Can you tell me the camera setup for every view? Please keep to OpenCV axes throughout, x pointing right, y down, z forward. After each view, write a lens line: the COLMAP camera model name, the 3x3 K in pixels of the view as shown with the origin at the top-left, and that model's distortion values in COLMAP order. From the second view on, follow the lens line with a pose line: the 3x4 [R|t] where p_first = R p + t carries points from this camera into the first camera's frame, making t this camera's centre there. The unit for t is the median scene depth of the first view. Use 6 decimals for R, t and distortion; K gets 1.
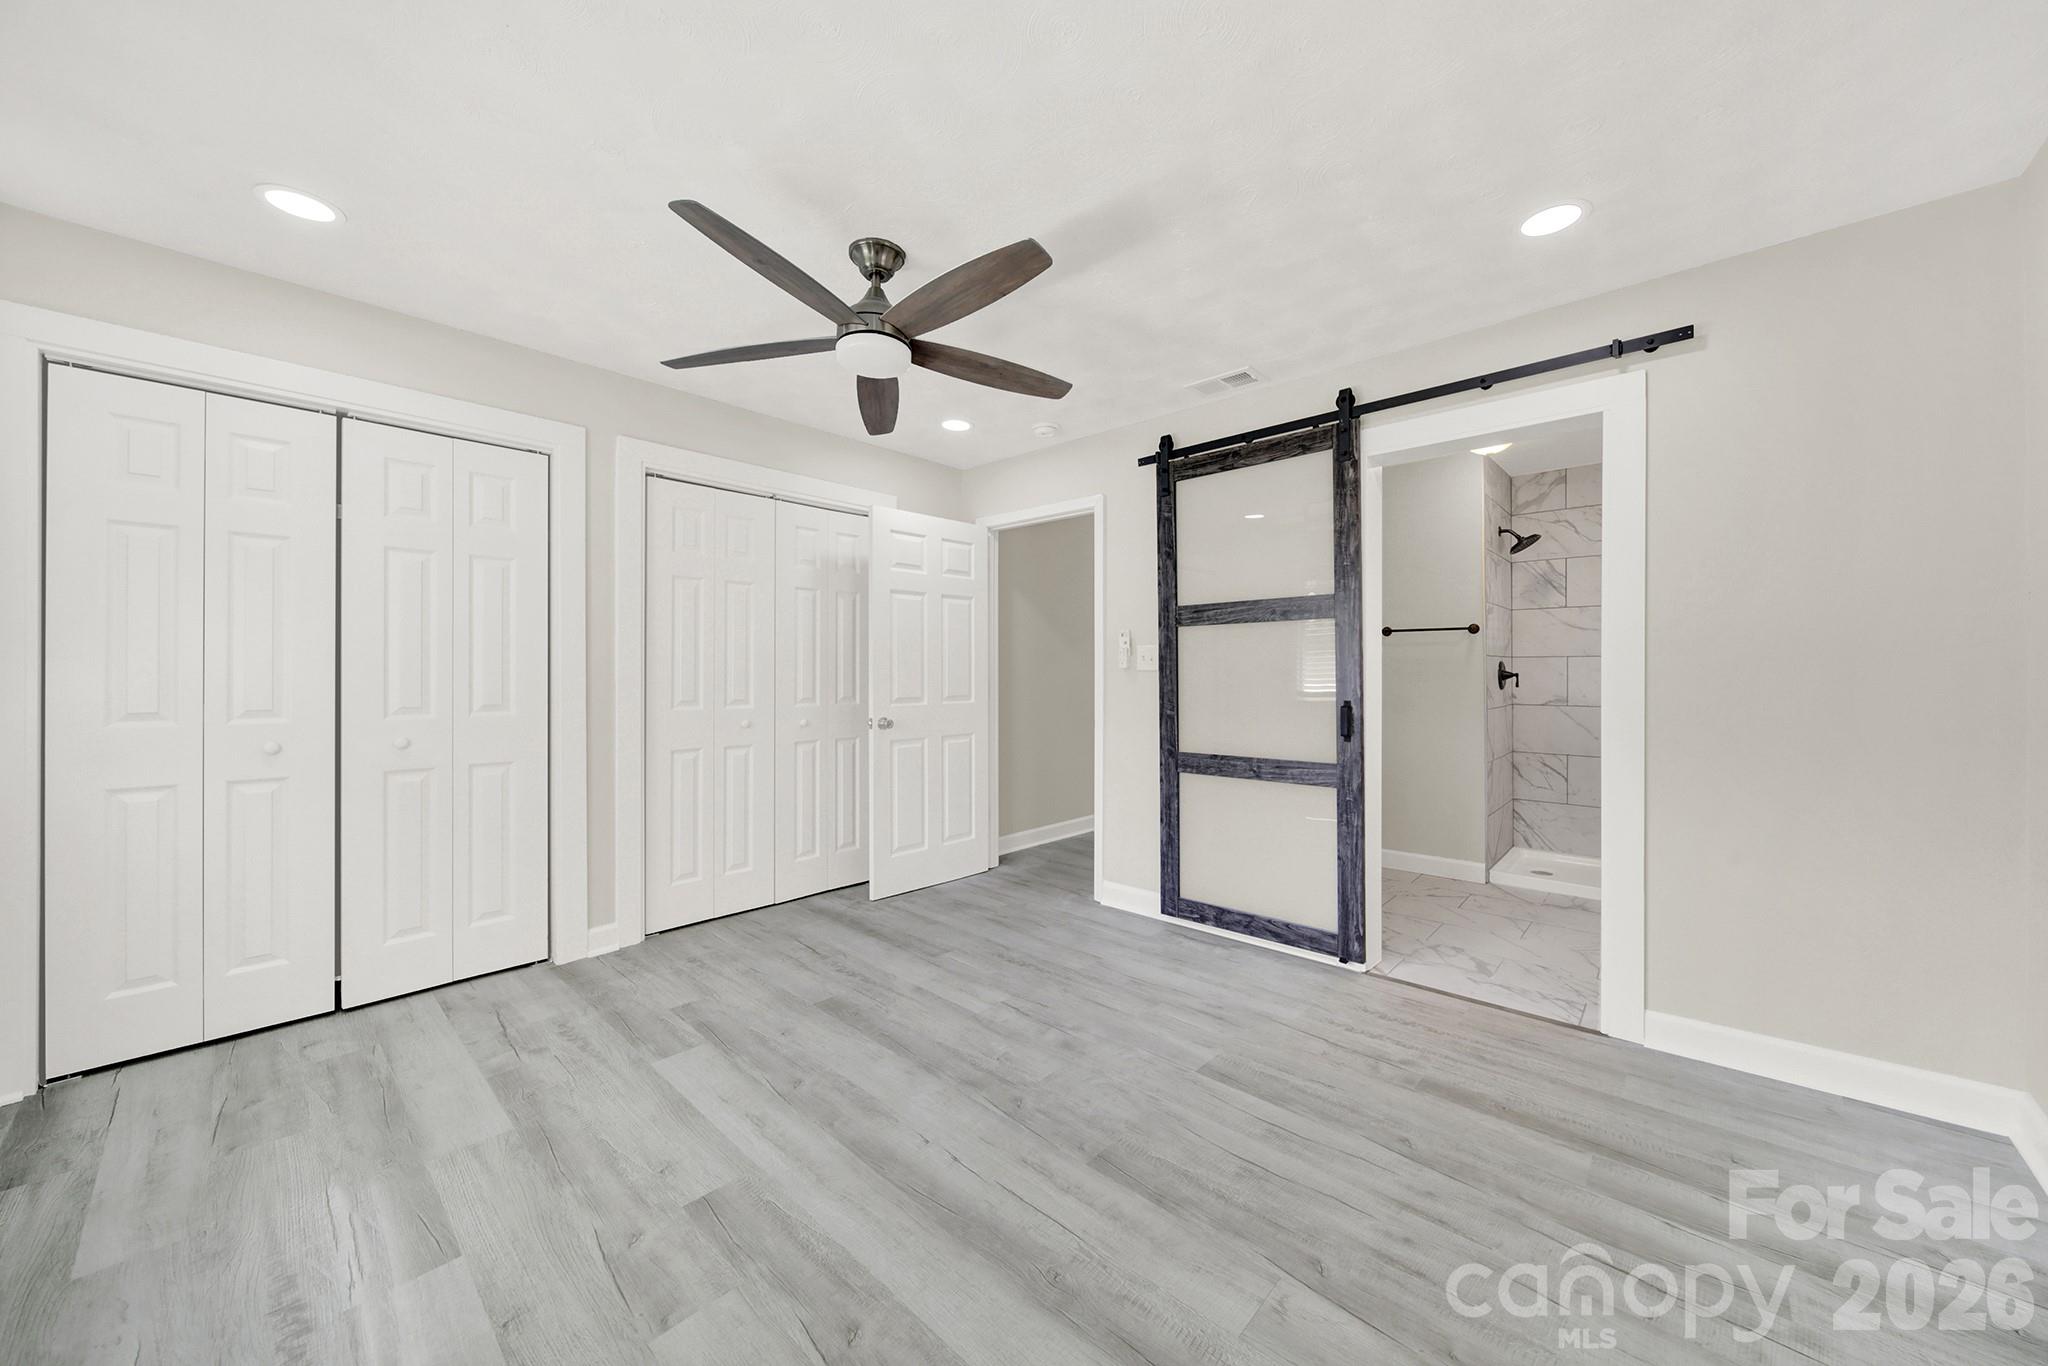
lens RADIAL K [[728.4, 0, 1028.9], [0, 728.4, 671.5], [0, 0, 1]] dist [-0.002101, -0.000229]
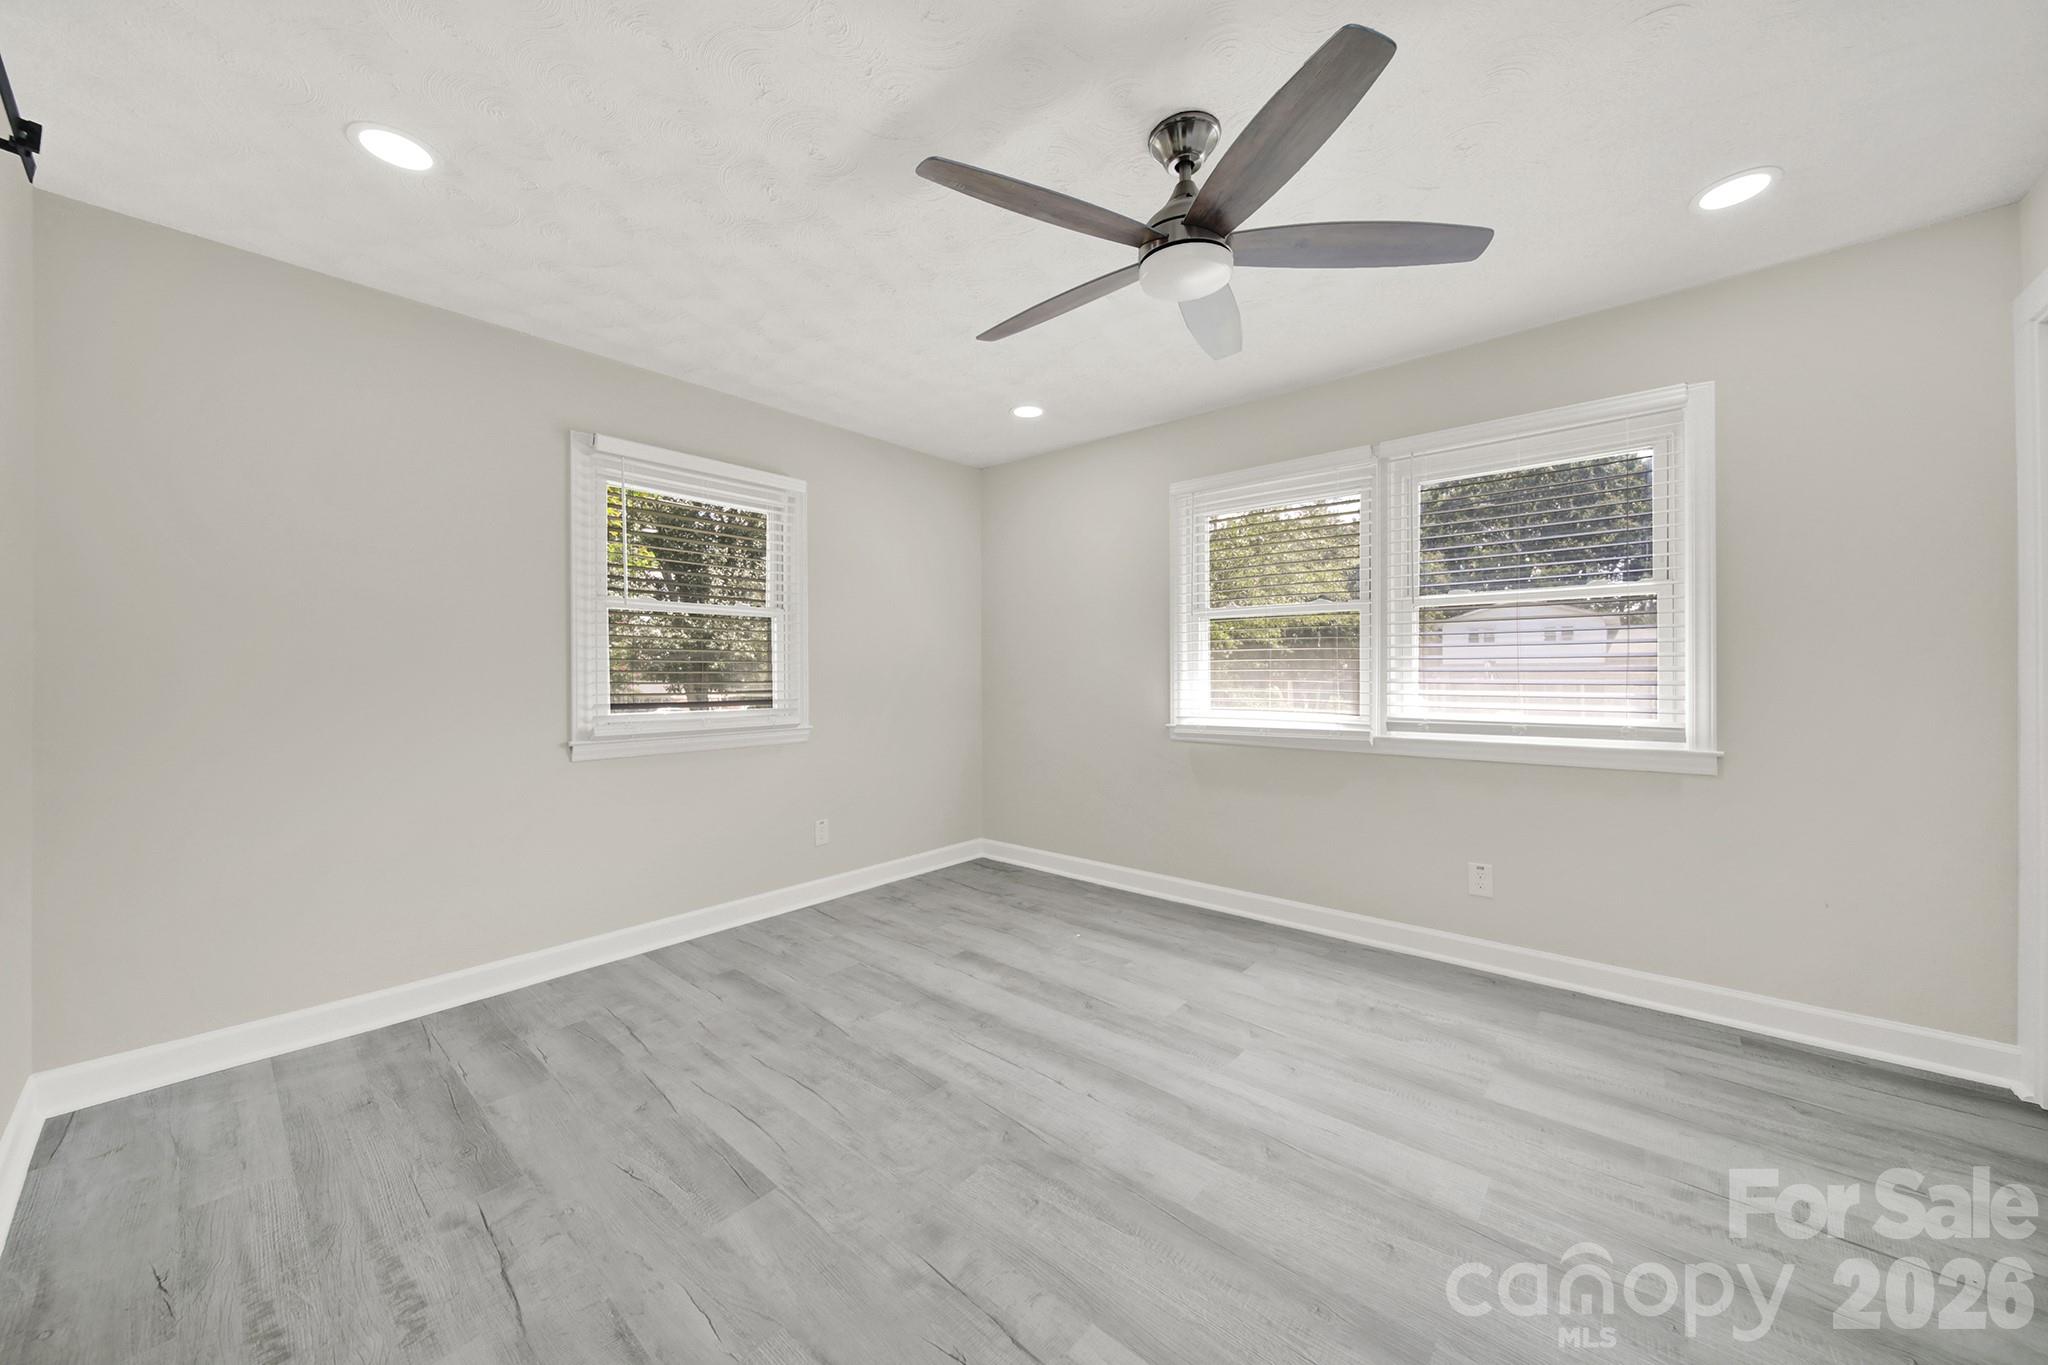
lens RADIAL K [[728.4, 0, 1028.9], [0, 728.4, 671.0], [0, 0, 1]] dist [-0.002101, -0.000229]
pose [[-0.999392, 0.002117, -0.034812, -0.011938], [0.002206, 0.999994, -0.002538, 0.009690], [0.034807, -0.002613, -0.999391, 2.018814]]
